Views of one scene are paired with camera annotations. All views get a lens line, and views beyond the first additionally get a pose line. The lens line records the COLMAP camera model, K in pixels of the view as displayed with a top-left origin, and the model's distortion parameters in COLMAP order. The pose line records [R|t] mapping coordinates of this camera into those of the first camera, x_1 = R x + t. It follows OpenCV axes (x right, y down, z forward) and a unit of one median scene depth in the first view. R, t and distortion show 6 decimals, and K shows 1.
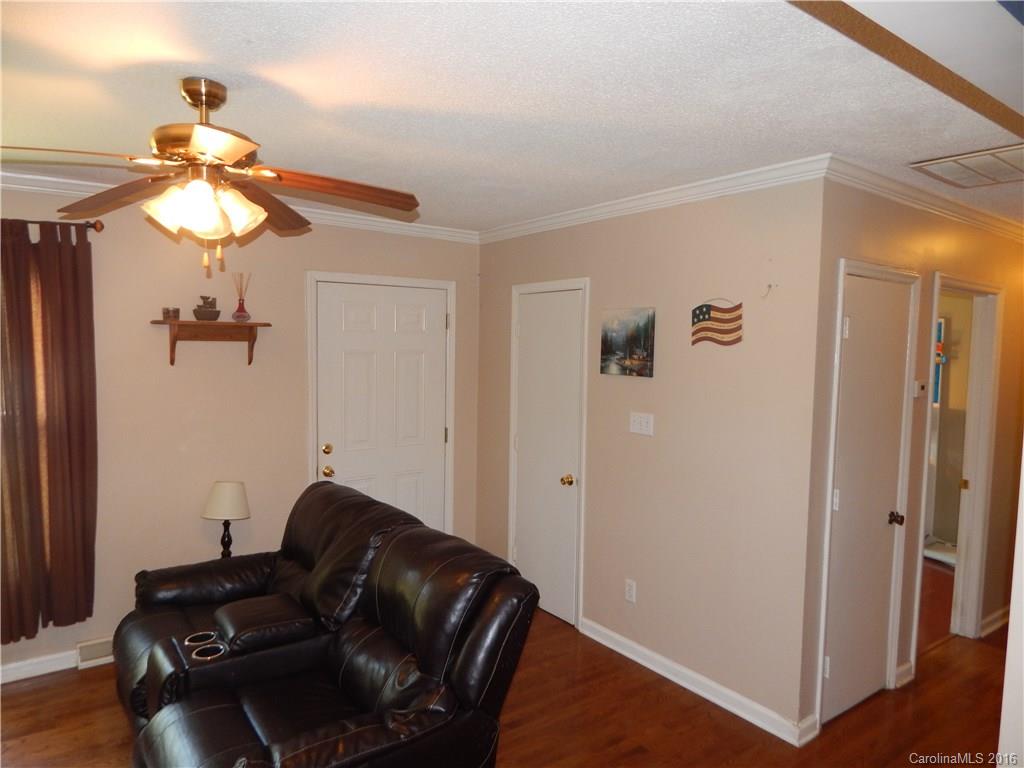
lens RADIAL K [[656.7, 0, 507.3], [0, 656.7, 369.9], [0, 0, 1]] dist [0.001804, -0.001217]
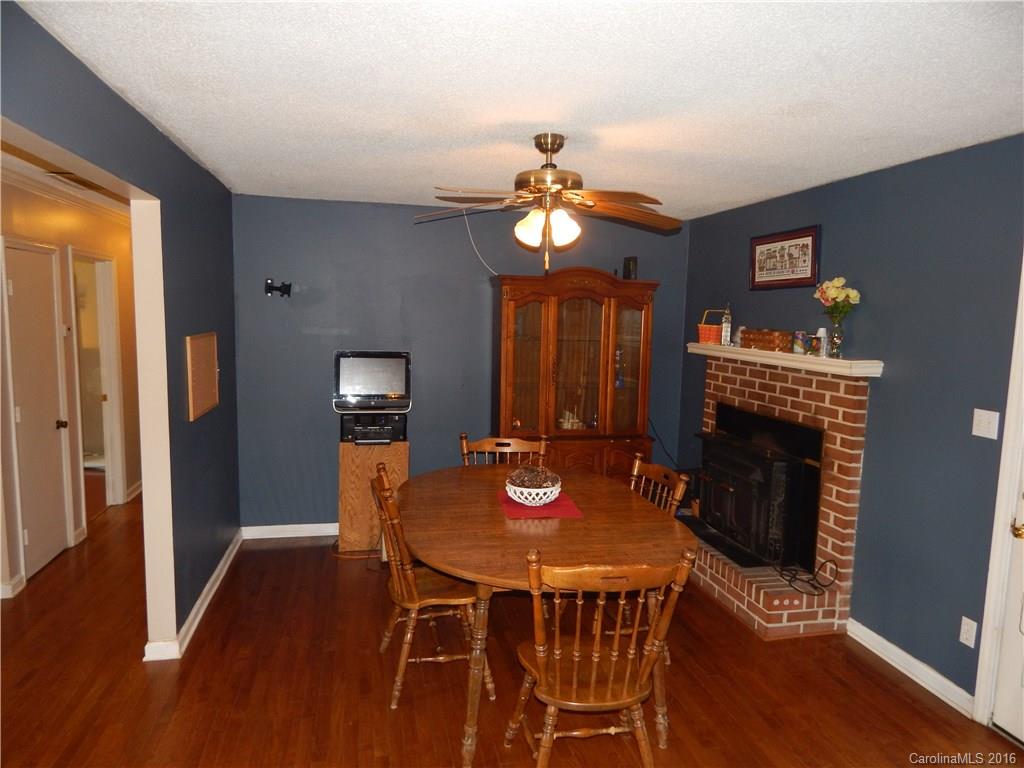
lens RADIAL K [[676.2, 0, 516.2], [0, 676.2, 370.5], [0, 0, 1]] dist [0.002589, -0.003349]
pose [[0.387702, -0.118108, 0.914187, -0.318426], [0.050815, 0.992988, 0.106739, 0.009160], [-0.920383, 0.005071, 0.390985, -0.429718]]
